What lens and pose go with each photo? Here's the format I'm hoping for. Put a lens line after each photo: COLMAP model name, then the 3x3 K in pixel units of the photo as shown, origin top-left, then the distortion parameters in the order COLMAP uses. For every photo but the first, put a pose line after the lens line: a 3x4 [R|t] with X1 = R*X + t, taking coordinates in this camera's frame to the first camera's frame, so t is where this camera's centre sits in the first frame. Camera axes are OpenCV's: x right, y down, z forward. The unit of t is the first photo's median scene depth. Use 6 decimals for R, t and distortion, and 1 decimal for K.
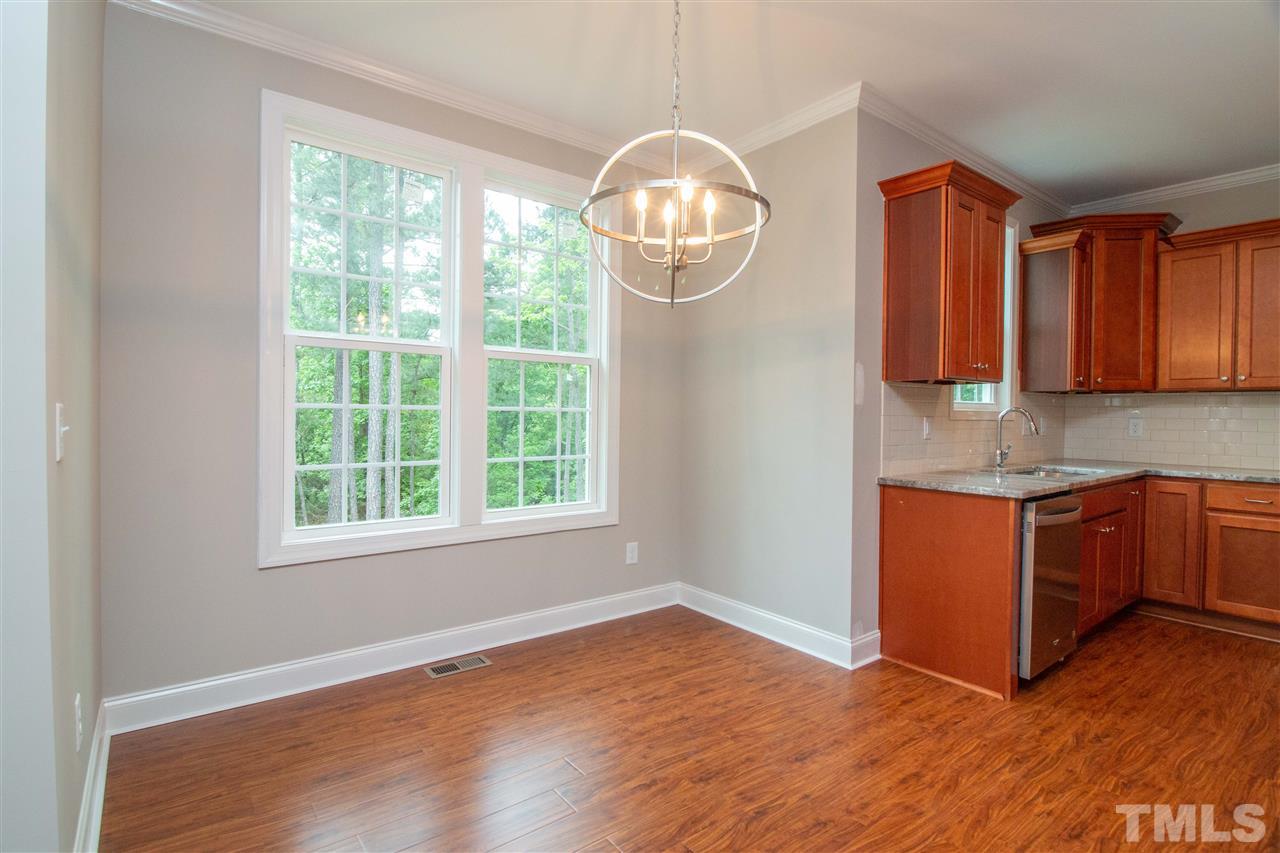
lens RADIAL K [[625.7, 0, 641.4], [0, 625.7, 422.8], [0, 0, 1]] dist [-0.003927, -0.005558]
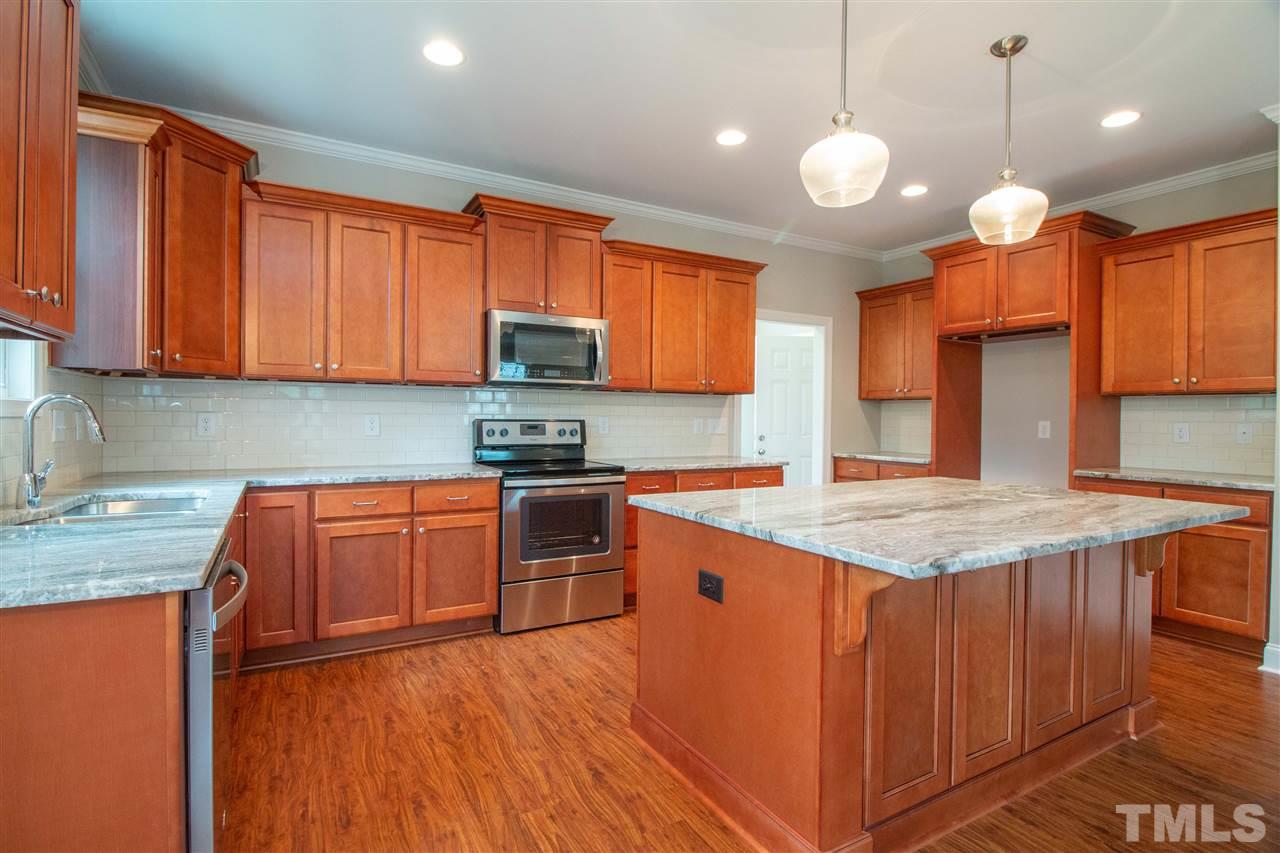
lens RADIAL K [[625.7, 0, 636.0], [0, 625.7, 421.1], [0, 0, 1]] dist [-0.003927, -0.005558]
pose [[0.153860, -0.018302, 0.987923, 0.144018], [0.007959, 0.999819, 0.017283, -0.005800], [-0.988061, 0.005204, 0.153978, 0.430616]]
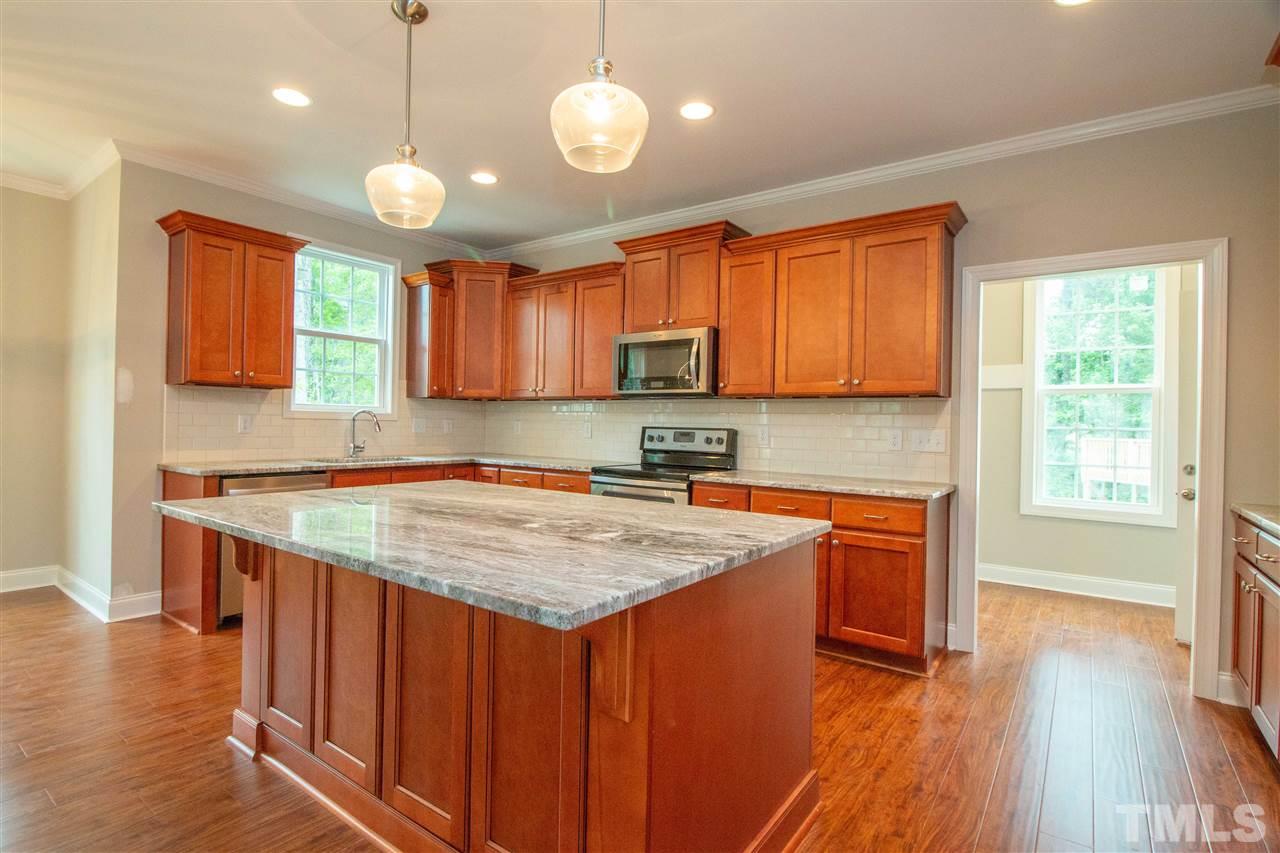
lens RADIAL K [[625.7, 0, 629.4], [0, 625.7, 419.7], [0, 0, 1]] dist [-0.003927, -0.005558]
pose [[0.964058, 0.009184, 0.265534, 0.794999], [-0.004584, 0.999829, -0.017936, 0.016174], [-0.265653, 0.016074, 0.963935, -0.346013]]
